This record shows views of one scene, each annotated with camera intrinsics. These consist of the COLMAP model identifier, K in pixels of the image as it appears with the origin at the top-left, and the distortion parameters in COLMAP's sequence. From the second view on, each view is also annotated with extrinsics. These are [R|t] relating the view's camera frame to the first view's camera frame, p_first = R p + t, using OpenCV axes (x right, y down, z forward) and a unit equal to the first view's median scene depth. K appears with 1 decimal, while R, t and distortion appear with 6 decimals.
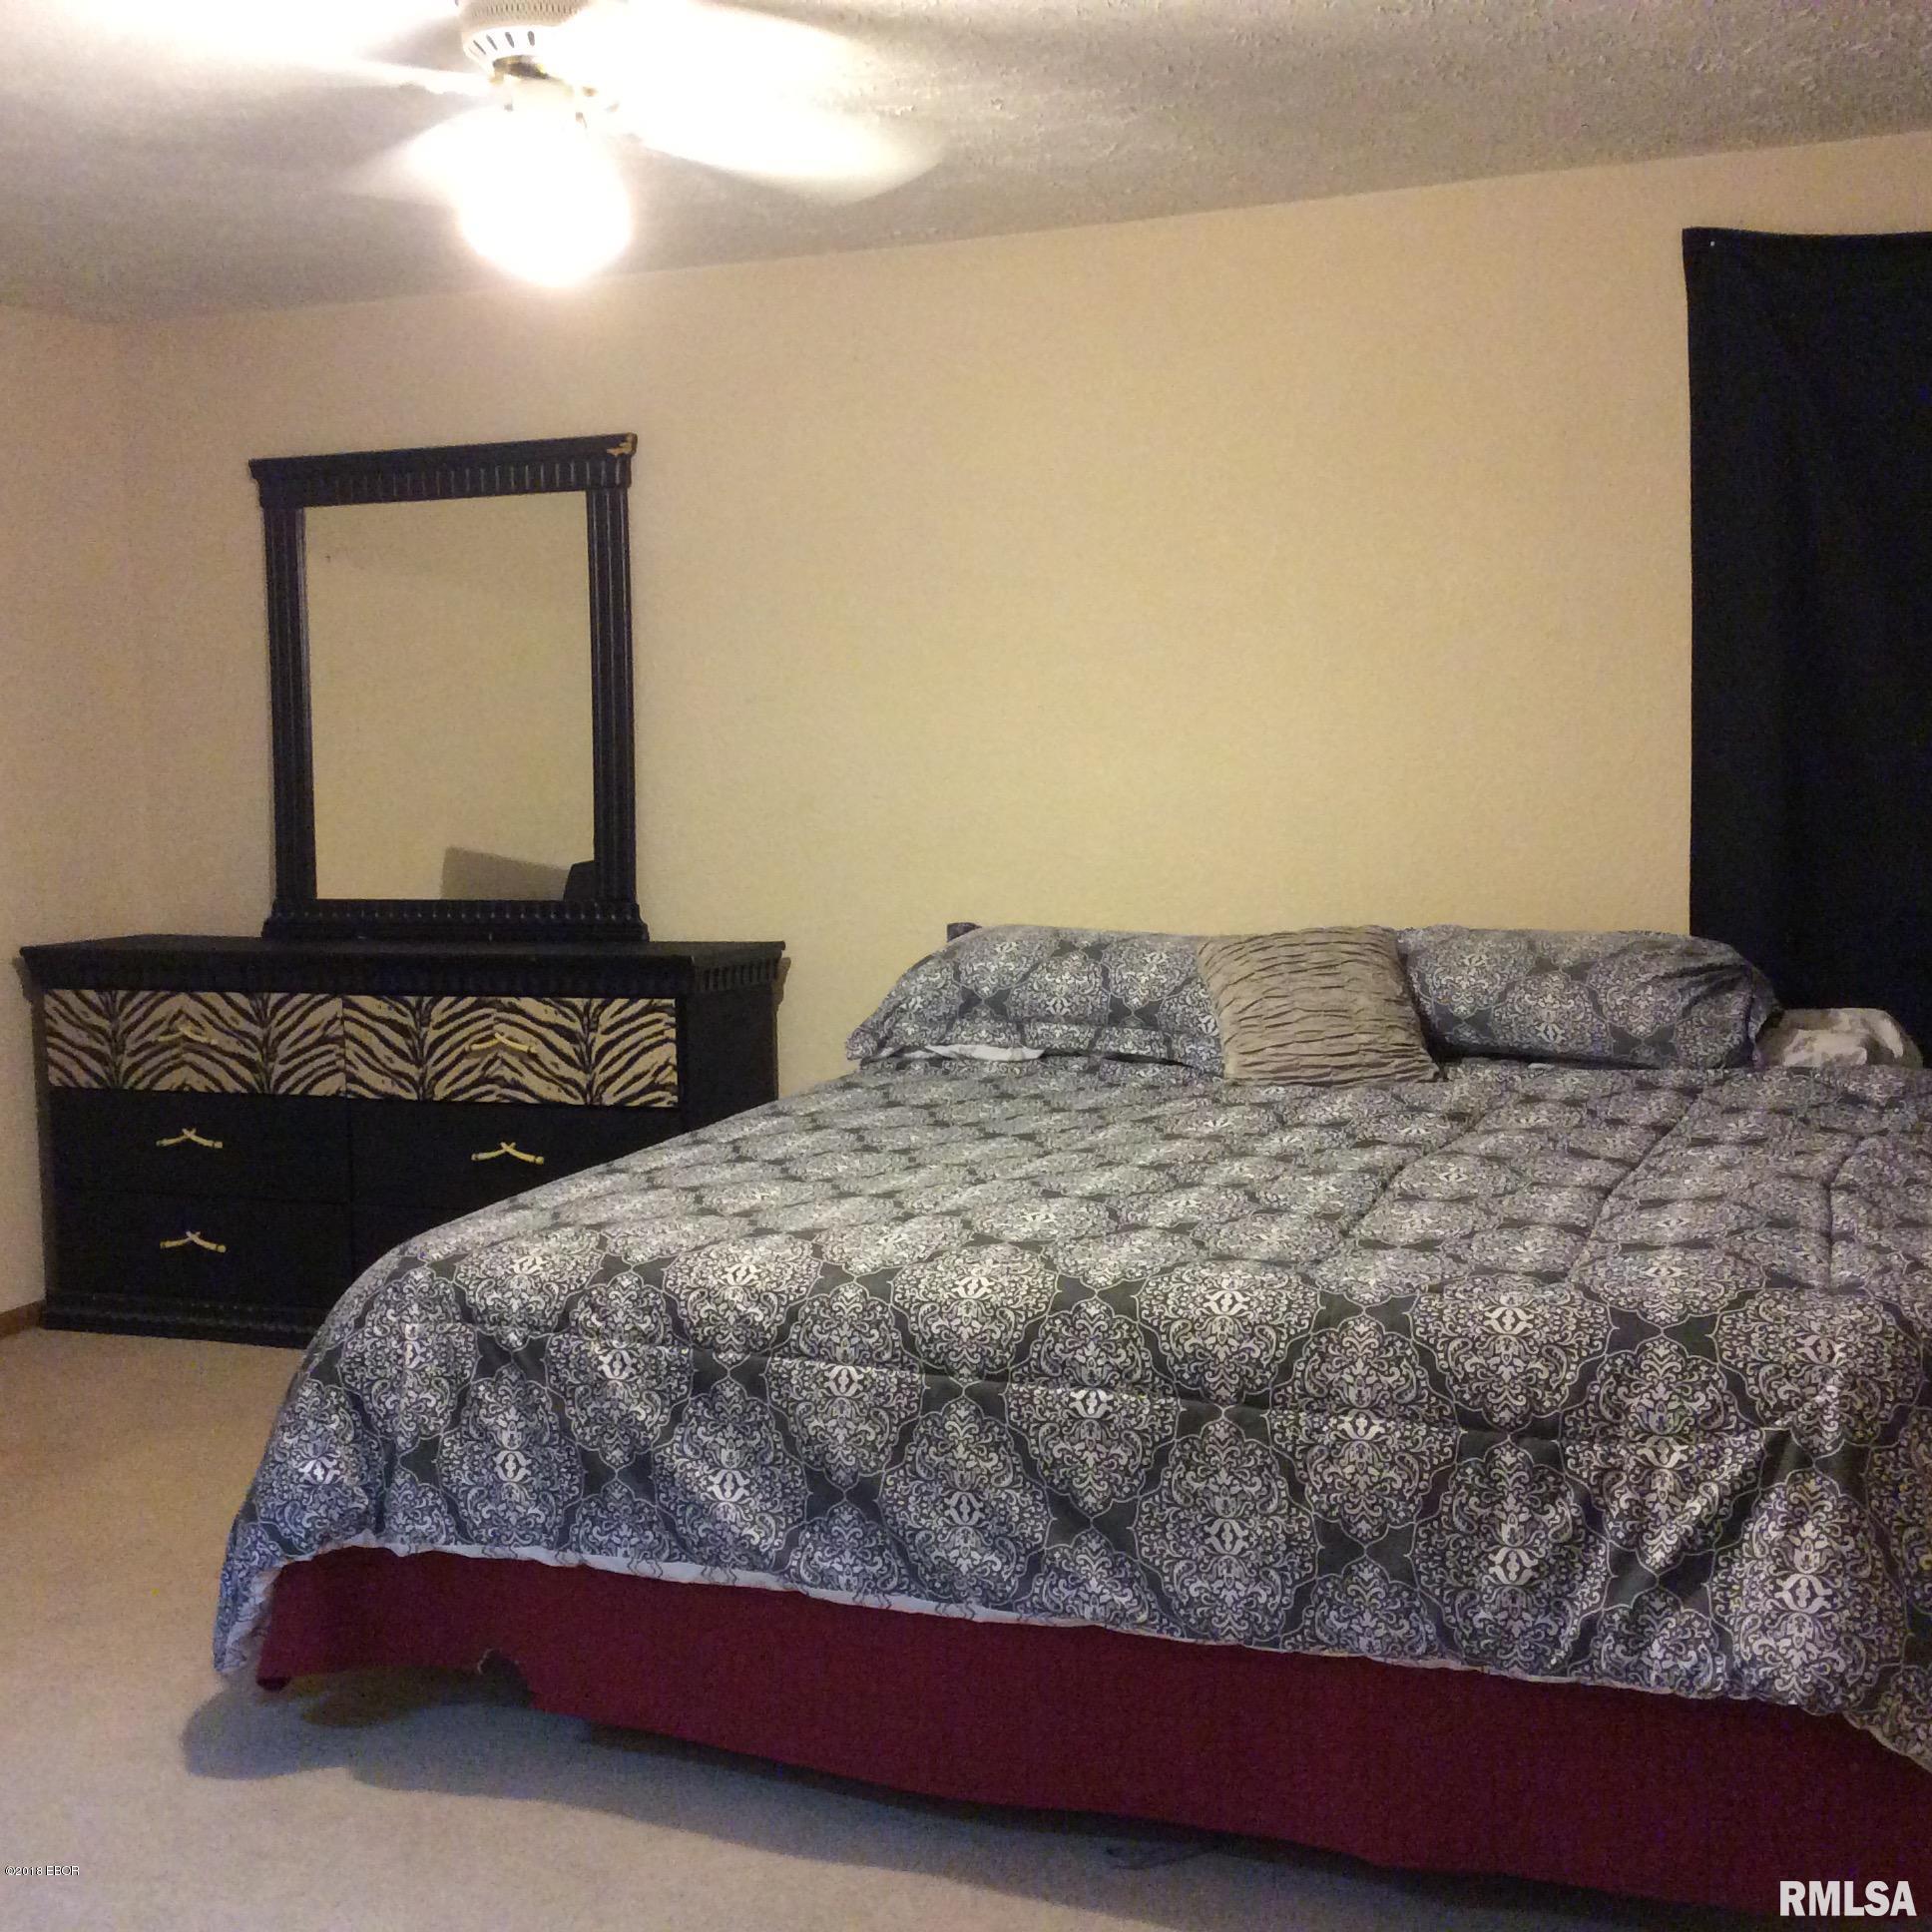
lens RADIAL K [[2359.8, 0, 977.2], [0, 2359.8, 967.2], [0, 0, 1]] dist [0.153203, -0.344257]
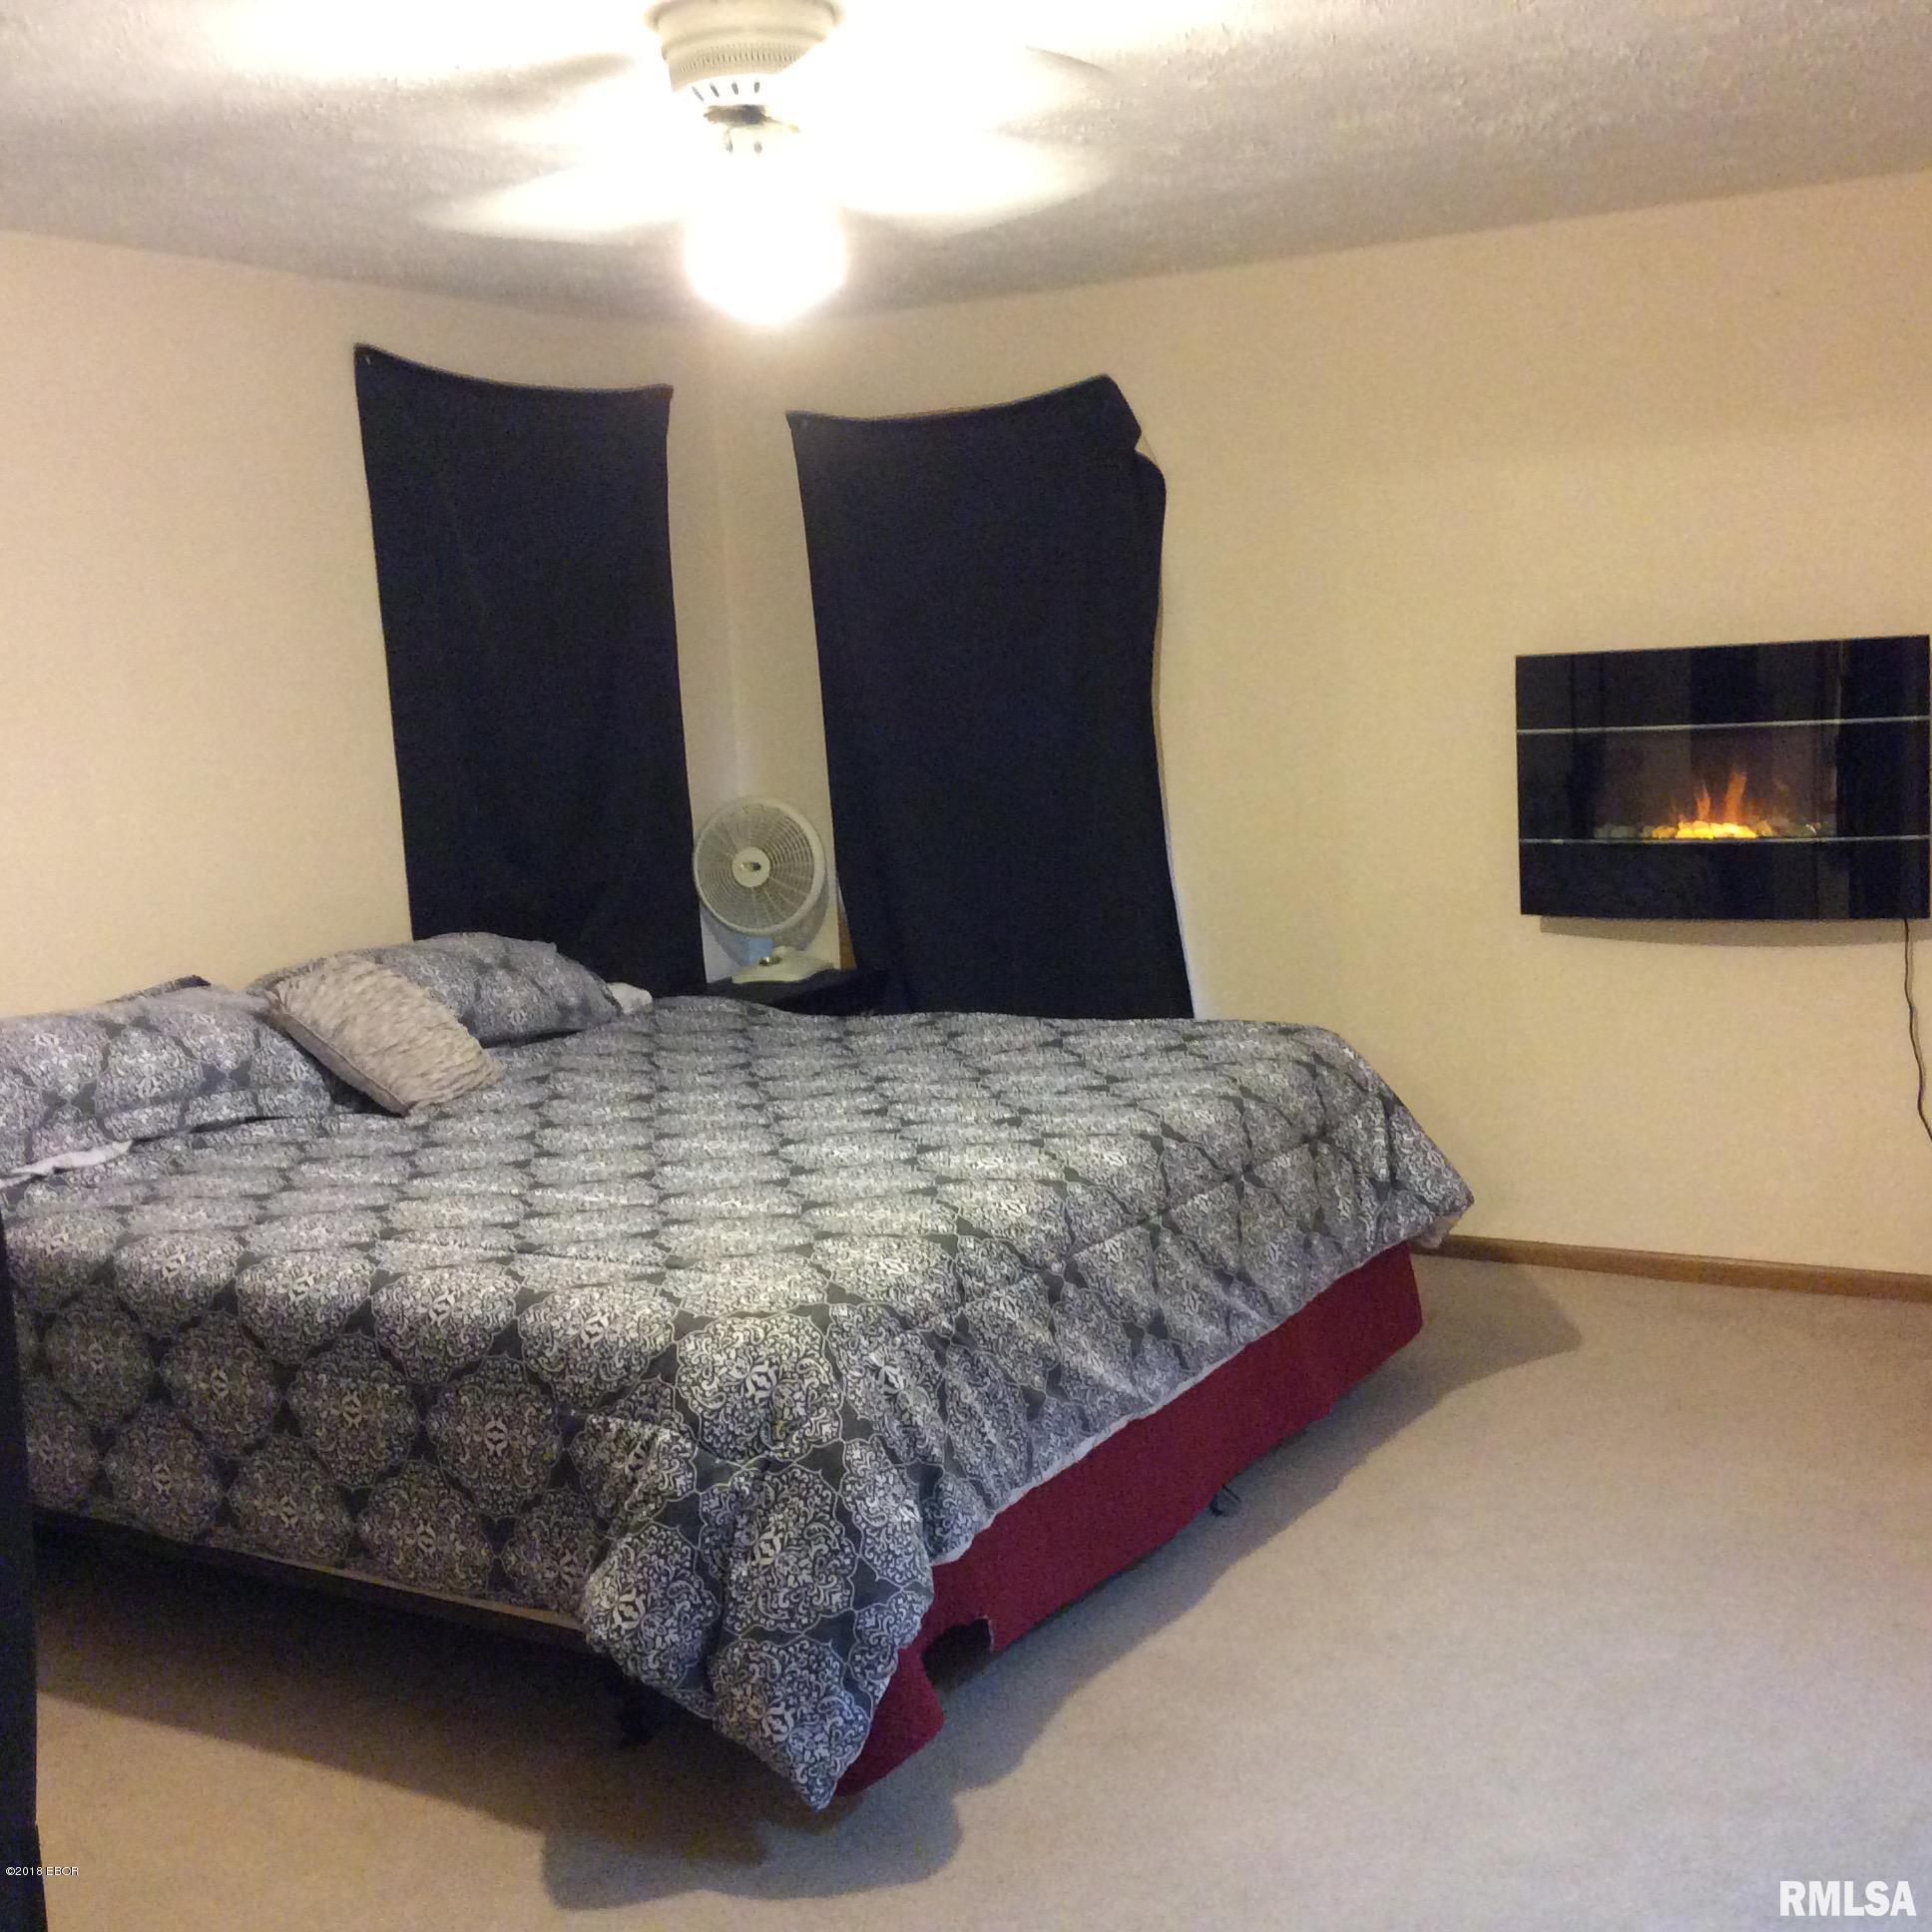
lens RADIAL K [[2357.6, 0, 979.8], [0, 2357.6, 965.2], [0, 0, 1]] dist [0.152678, -0.326427]
pose [[0.145613, -0.112304, 0.982947, -1.217169], [0.150904, 0.984432, 0.090119, -0.096159], [-0.977765, 0.135208, 0.160293, 0.790936]]
